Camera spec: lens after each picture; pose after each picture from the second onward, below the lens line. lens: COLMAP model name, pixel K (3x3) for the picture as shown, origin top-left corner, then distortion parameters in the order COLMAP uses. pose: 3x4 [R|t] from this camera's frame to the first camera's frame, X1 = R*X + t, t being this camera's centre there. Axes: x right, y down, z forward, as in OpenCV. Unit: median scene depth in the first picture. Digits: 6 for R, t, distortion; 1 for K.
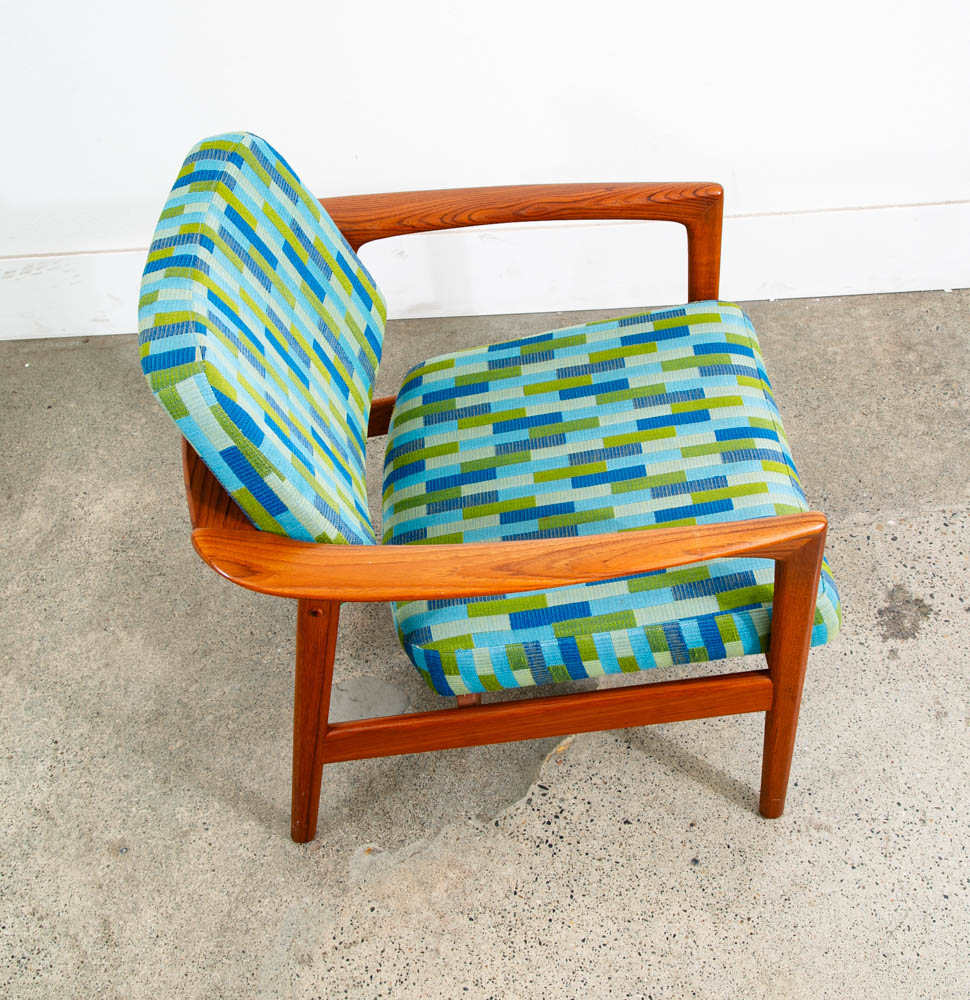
lens RADIAL K [[1230.4, 0, 494.7], [0, 1230.4, 494.4], [0, 0, 1]] dist [-0.022054, 0.042735]
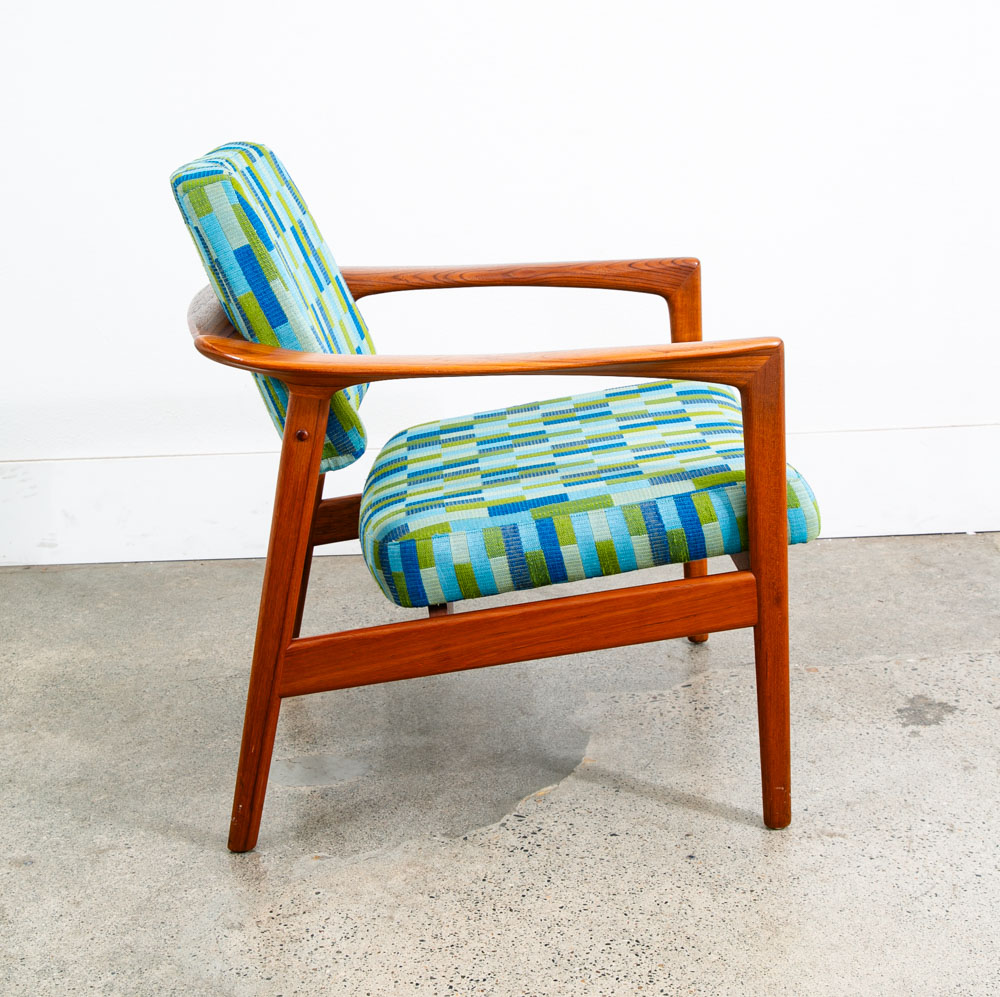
lens RADIAL K [[1668.2, 0, 500.0], [0, 1668.2, 498.5], [0, 0, 1]] dist [0.069919, 0.112435]
pose [[0.999483, 0.032140, 0.000839, 0.018125], [-0.027454, 0.866777, -0.497939, 0.672017], [-0.016731, 0.497659, 0.867211, -0.158183]]
